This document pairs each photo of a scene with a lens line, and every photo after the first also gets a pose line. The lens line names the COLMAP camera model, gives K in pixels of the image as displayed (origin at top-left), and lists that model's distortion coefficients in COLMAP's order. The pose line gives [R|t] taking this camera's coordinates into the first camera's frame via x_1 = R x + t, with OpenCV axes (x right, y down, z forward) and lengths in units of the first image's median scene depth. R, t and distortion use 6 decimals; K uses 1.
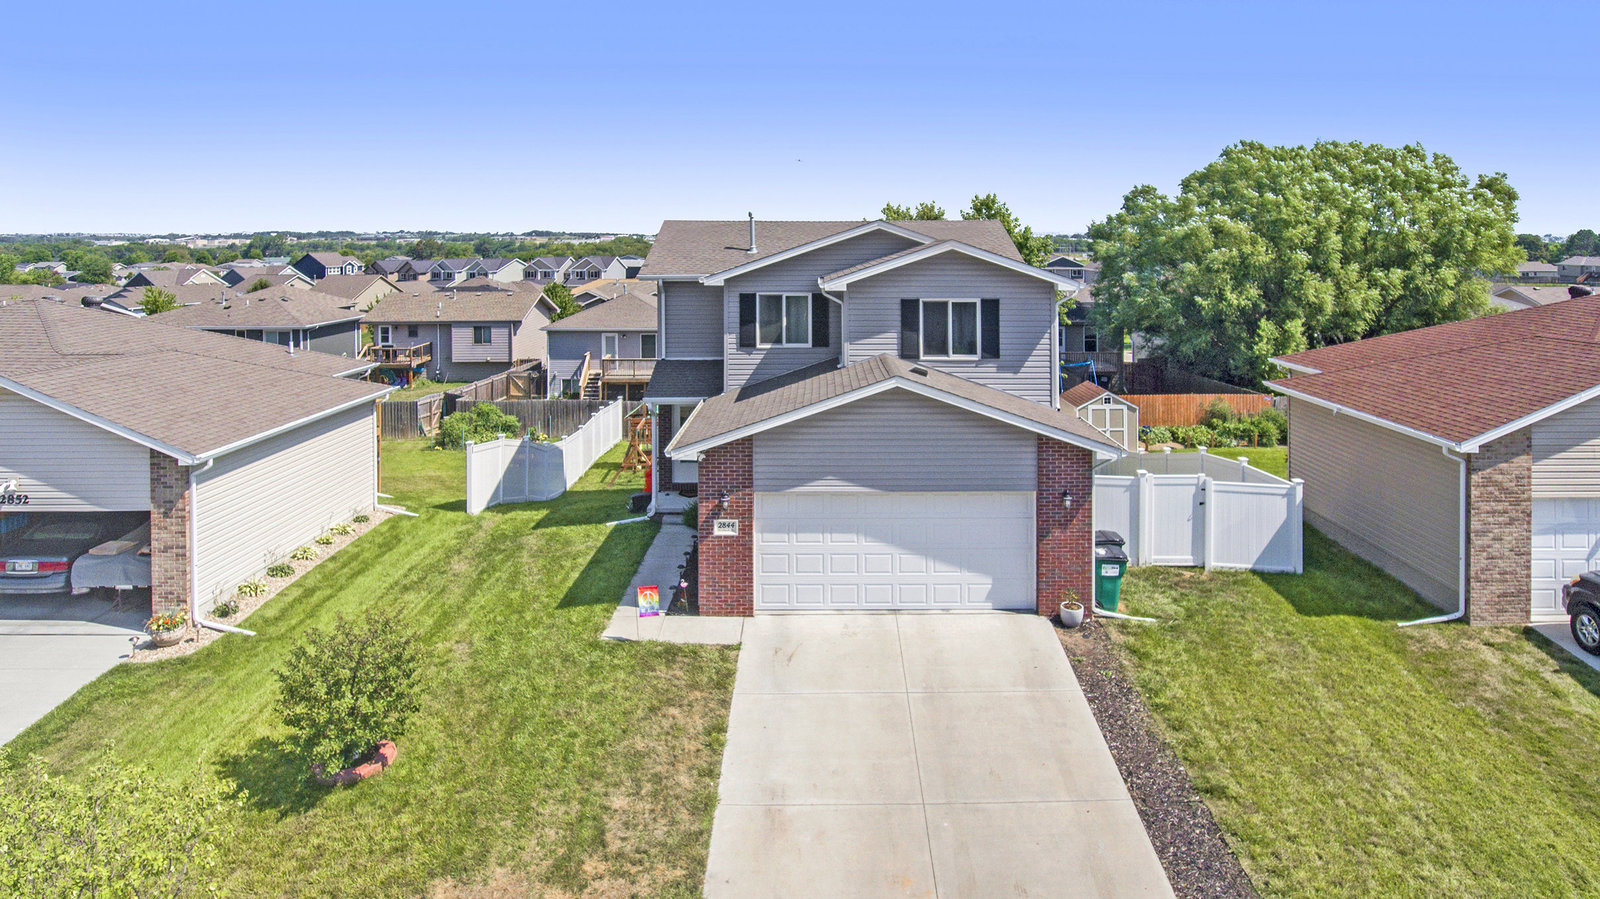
lens RADIAL K [[993.3, 0, 787.1], [0, 993.3, 408.5], [0, 0, 1]] dist [-0.014006, -0.000150]
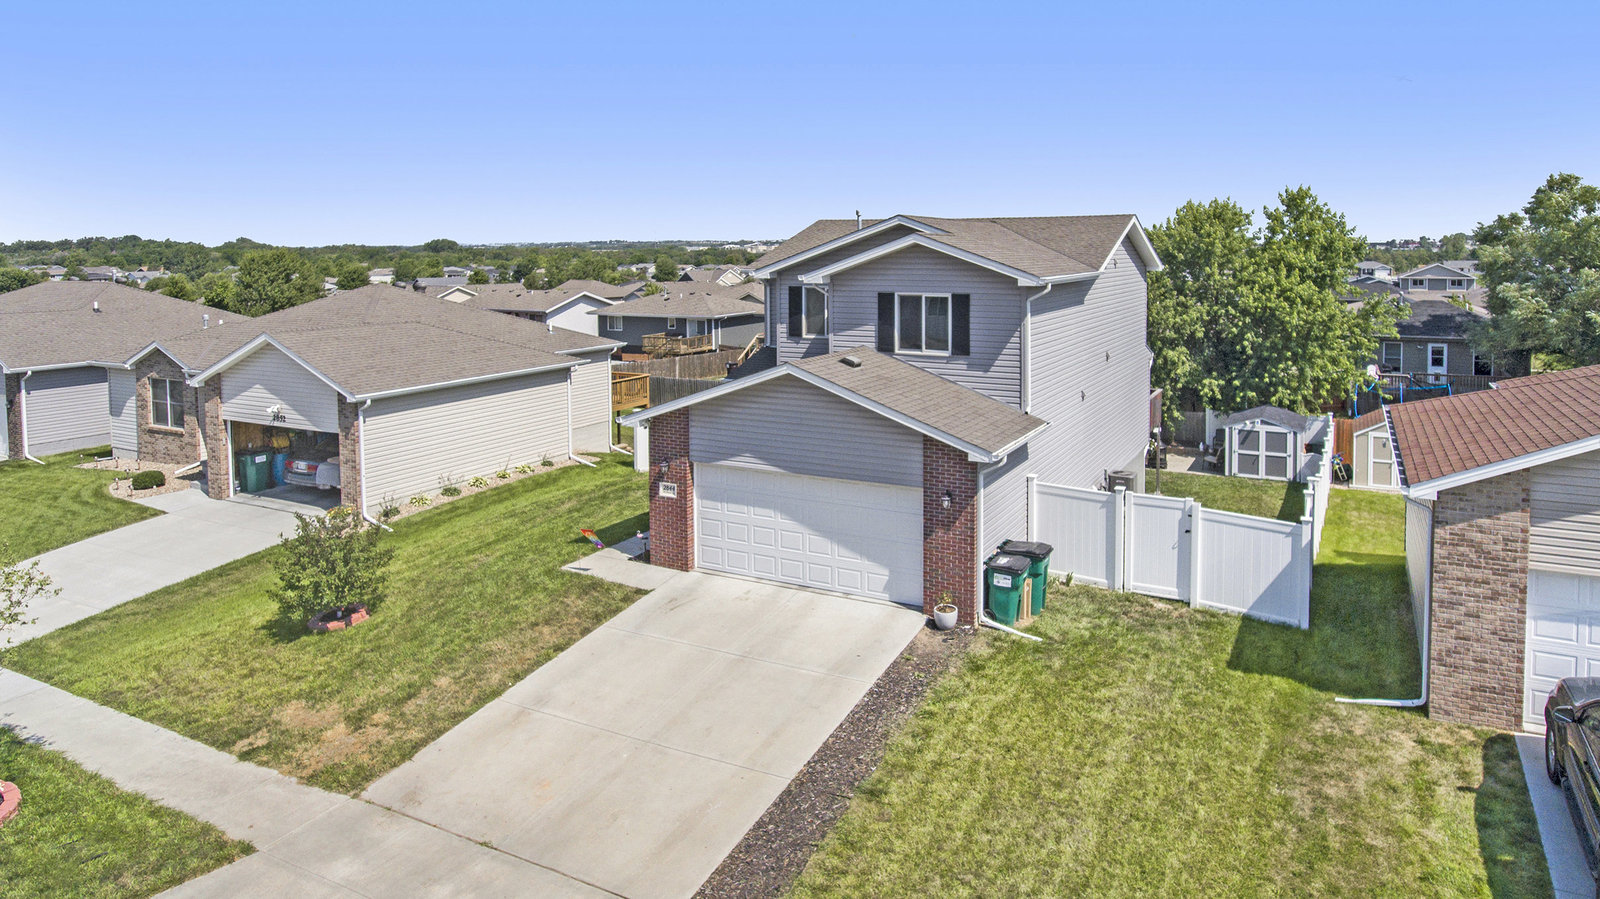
lens RADIAL K [[955.2, 0, 801.7], [0, 955.2, 451.9], [0, 0, 1]] dist [-0.015277, -0.002070]
pose [[0.887573, 0.093864, -0.451004, 0.552204], [-0.073443, 0.995332, 0.062615, -0.003306], [0.454776, -0.022452, 0.890323, 0.095869]]
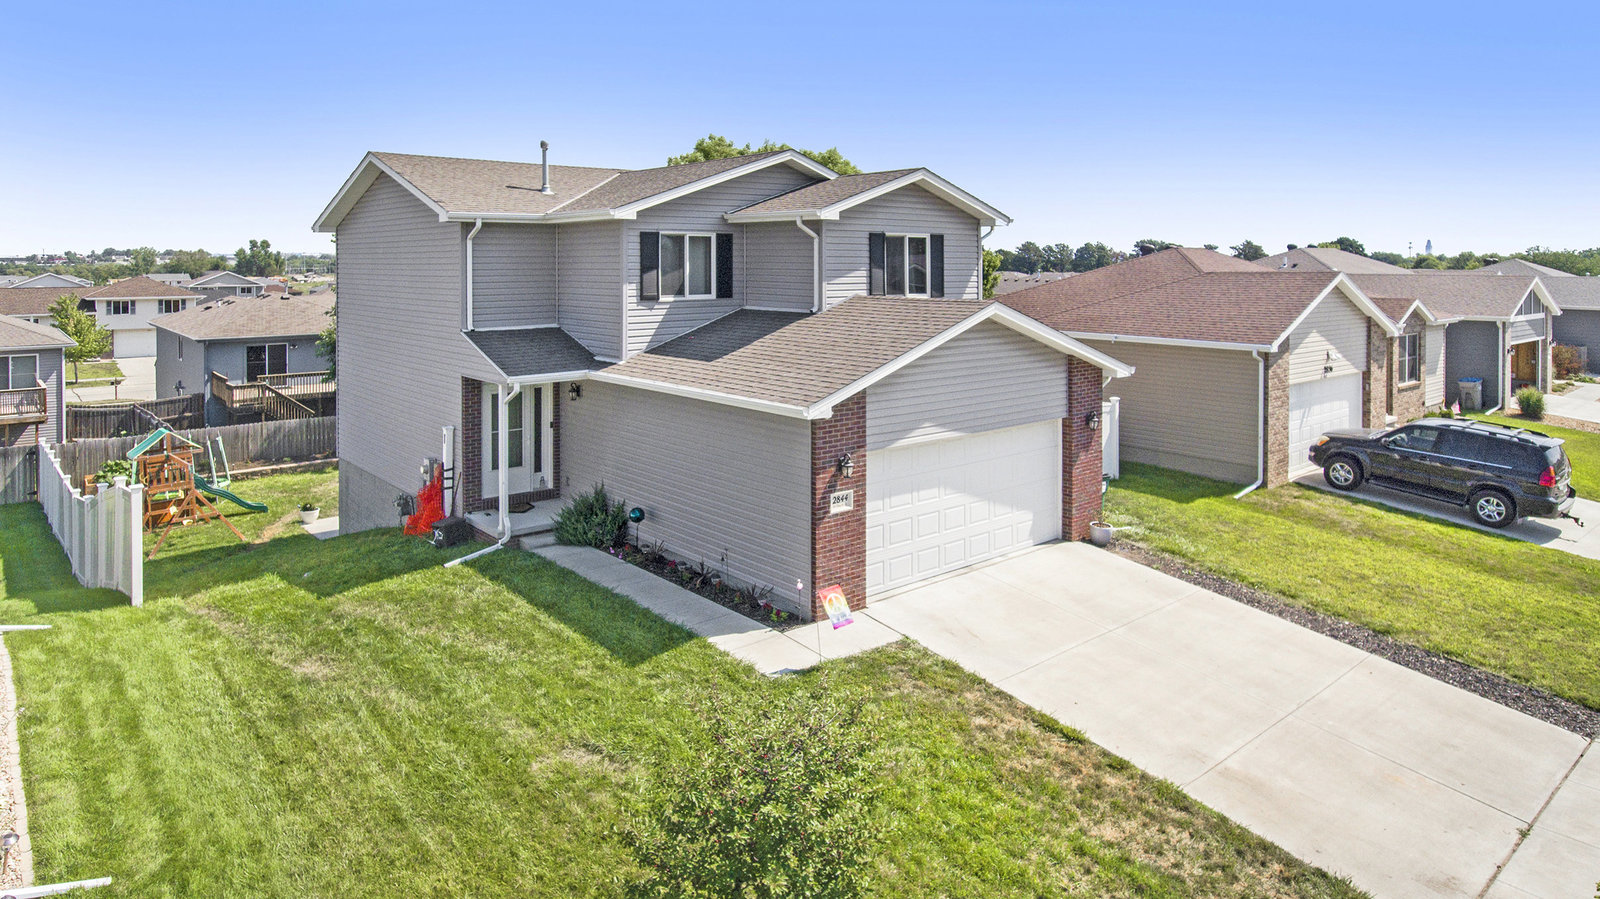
lens RADIAL K [[993.3, 0, 787.1], [0, 993.3, 408.5], [0, 0, 1]] dist [-0.014006, -0.000150]
pose [[0.751922, -0.092583, 0.652719, -0.595933], [0.106291, 0.994162, 0.018569, 0.025685], [-0.650627, 0.055415, 0.757373, 0.414384]]
